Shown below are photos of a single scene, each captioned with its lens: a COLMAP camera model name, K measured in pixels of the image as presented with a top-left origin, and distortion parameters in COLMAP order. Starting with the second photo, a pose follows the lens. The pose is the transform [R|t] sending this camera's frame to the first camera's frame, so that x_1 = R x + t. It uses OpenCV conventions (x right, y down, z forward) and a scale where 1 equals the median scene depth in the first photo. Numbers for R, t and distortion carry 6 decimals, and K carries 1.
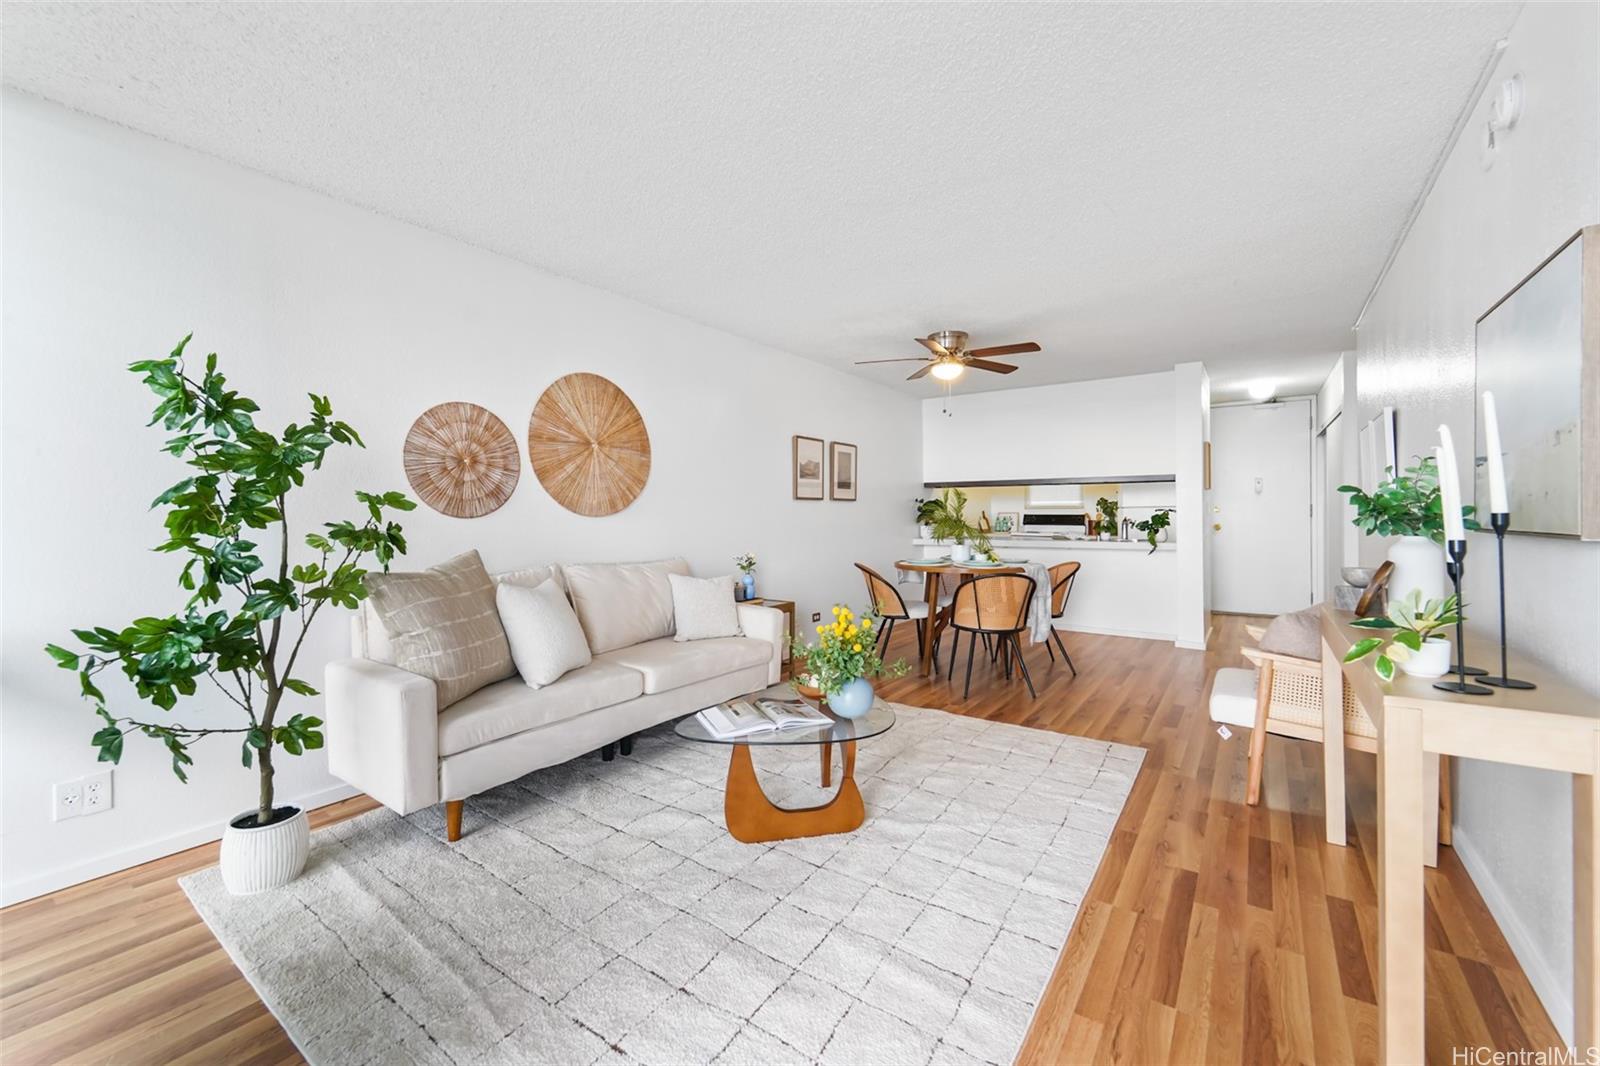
lens RADIAL K [[627.3, 0, 798.6], [0, 627.3, 515.1], [0, 0, 1]] dist [0.000172, 0.000163]
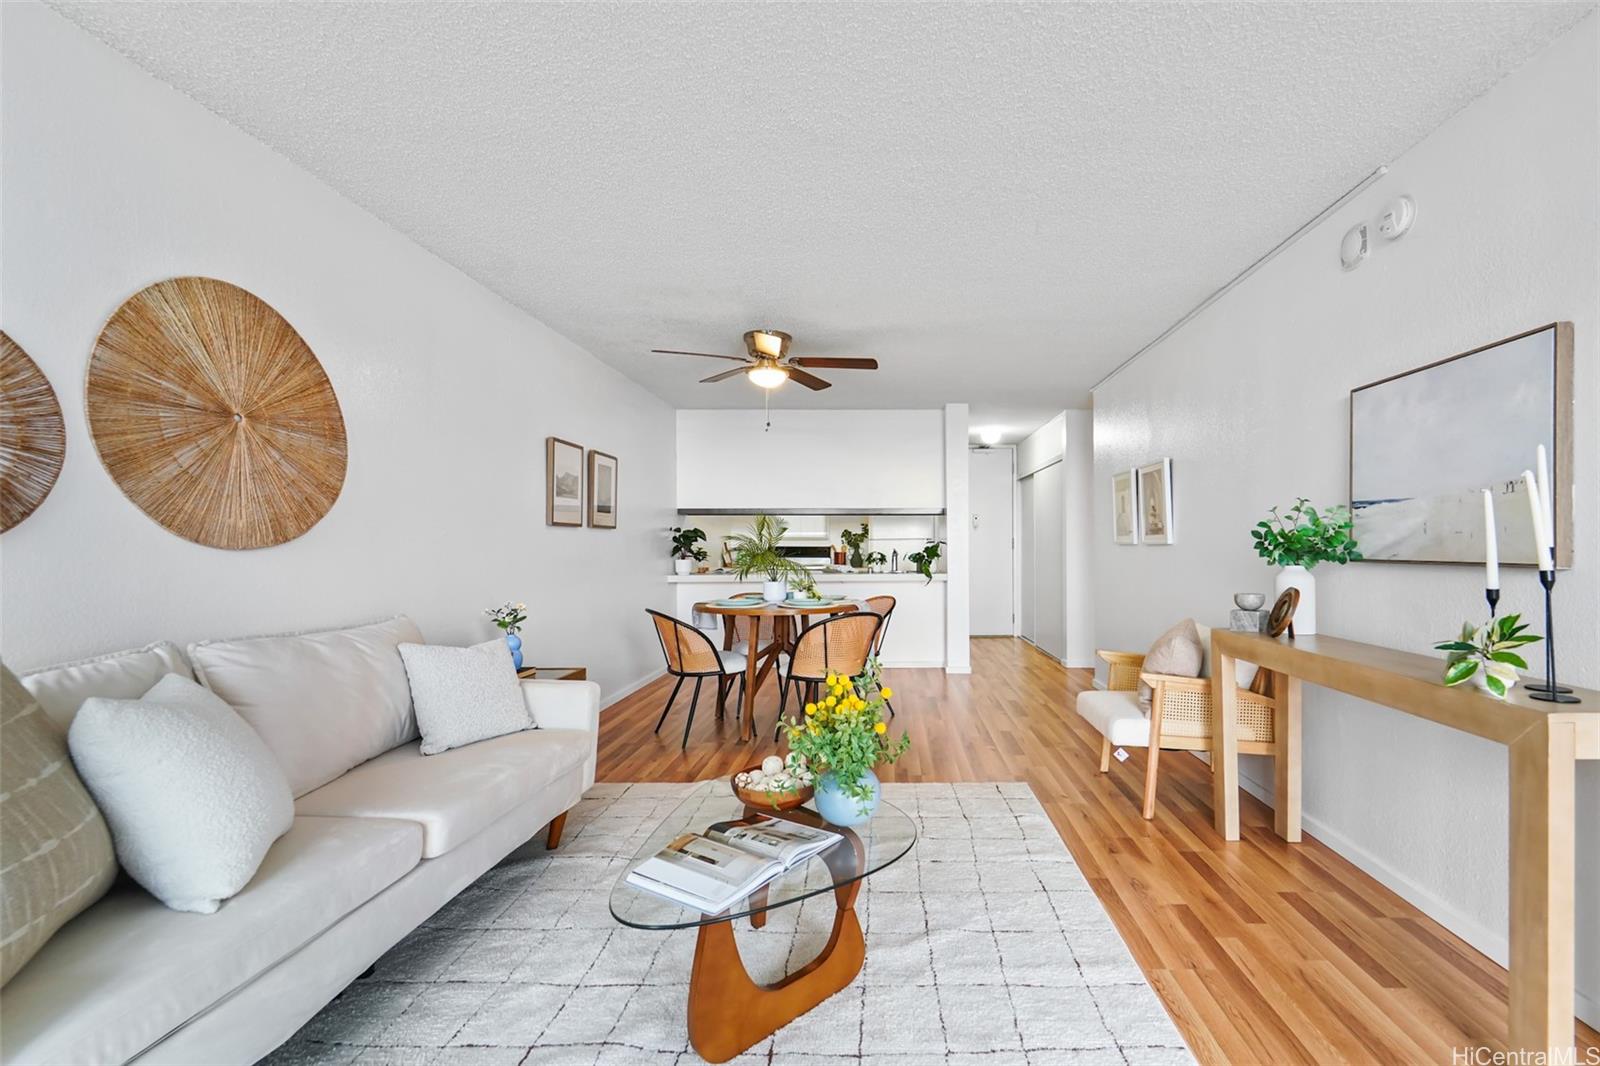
lens RADIAL K [[680.7, 0, 882.3], [0, 680.7, 541.7], [0, 0, 1]] dist [0.017056, -0.009440]
pose [[0.822233, 0.005633, 0.569123, -0.207201], [-0.001481, 0.999969, -0.007759, -0.000434], [-0.569148, 0.005537, 0.822216, 0.196888]]
